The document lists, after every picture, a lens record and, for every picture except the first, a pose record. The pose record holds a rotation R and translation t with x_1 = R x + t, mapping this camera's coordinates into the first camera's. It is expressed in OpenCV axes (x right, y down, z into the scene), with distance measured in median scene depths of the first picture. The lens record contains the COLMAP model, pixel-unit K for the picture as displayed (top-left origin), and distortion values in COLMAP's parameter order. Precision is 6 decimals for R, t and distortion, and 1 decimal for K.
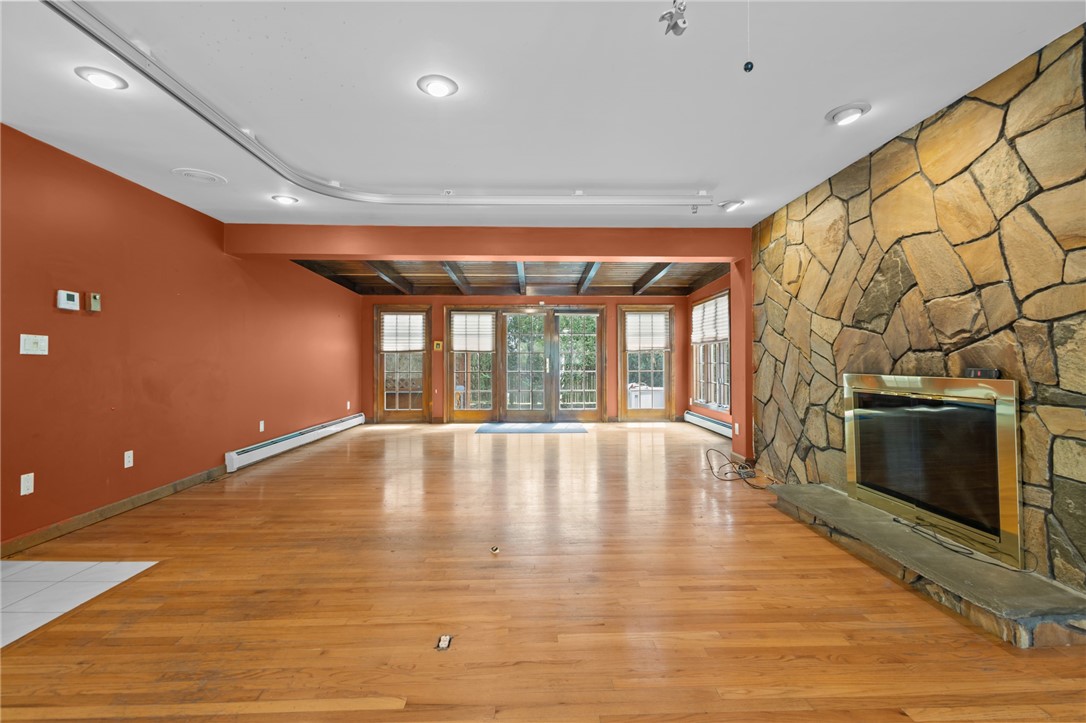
lens RADIAL K [[495.0, 0, 543.0], [0, 495.0, 361.5], [0, 0, 1]] dist [0.004460, 0.000080]
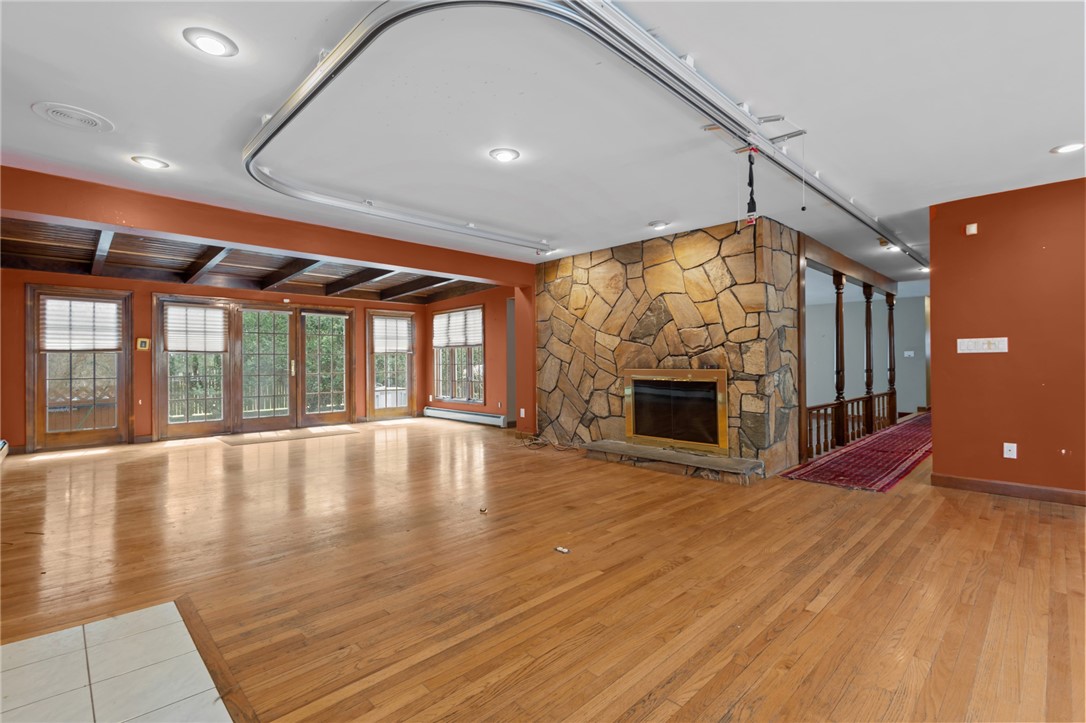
lens RADIAL K [[495.0, 0, 543.0], [0, 495.0, 361.5], [0, 0, 1]] dist [0.004460, 0.000080]
pose [[0.740225, -0.001555, 0.672358, -0.632940], [0.004720, 0.999985, -0.002883, 0.002521], [-0.672343, 0.005307, 0.740221, -0.032184]]
